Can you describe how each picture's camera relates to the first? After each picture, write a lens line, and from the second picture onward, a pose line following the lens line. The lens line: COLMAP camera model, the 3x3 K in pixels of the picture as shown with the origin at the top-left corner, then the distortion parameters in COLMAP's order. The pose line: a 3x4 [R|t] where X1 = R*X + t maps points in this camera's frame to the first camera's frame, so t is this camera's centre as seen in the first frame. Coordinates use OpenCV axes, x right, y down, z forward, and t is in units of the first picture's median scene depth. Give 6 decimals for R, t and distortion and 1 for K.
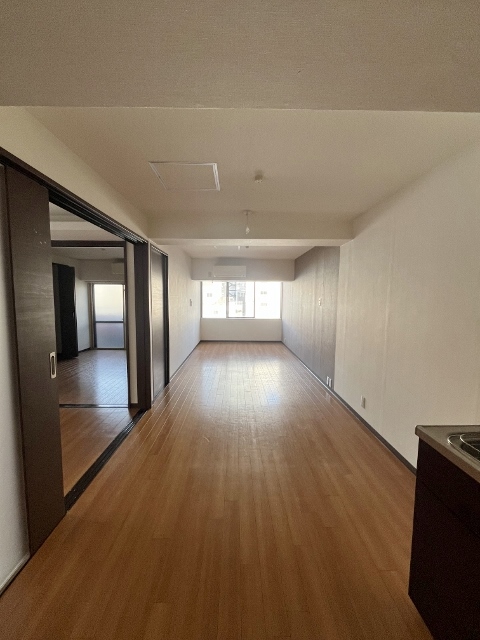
lens RADIAL K [[258.7, 0, 238.7], [0, 258.7, 319.4], [0, 0, 1]] dist [-0.000051, 0.000001]
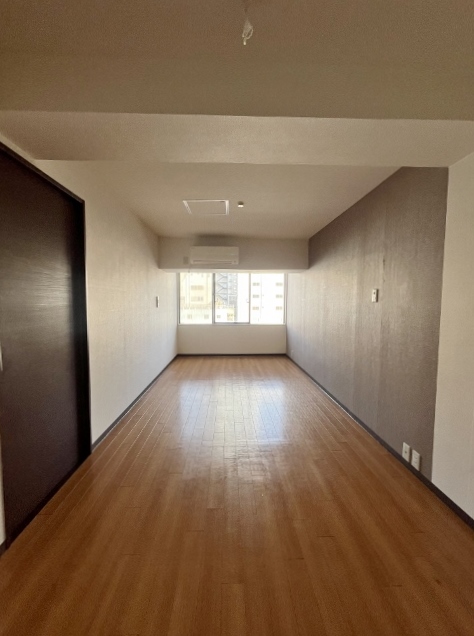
lens RADIAL K [[257.0, 0, 236.8], [0, 257.0, 318.4], [0, 0, 1]] dist [-0.000051, 0.000001]
pose [[0.999721, -0.005049, 0.023077, 0.005947], [0.005577, 0.999723, -0.022853, -0.004413], [-0.022955, 0.022976, 0.999472, 0.269327]]
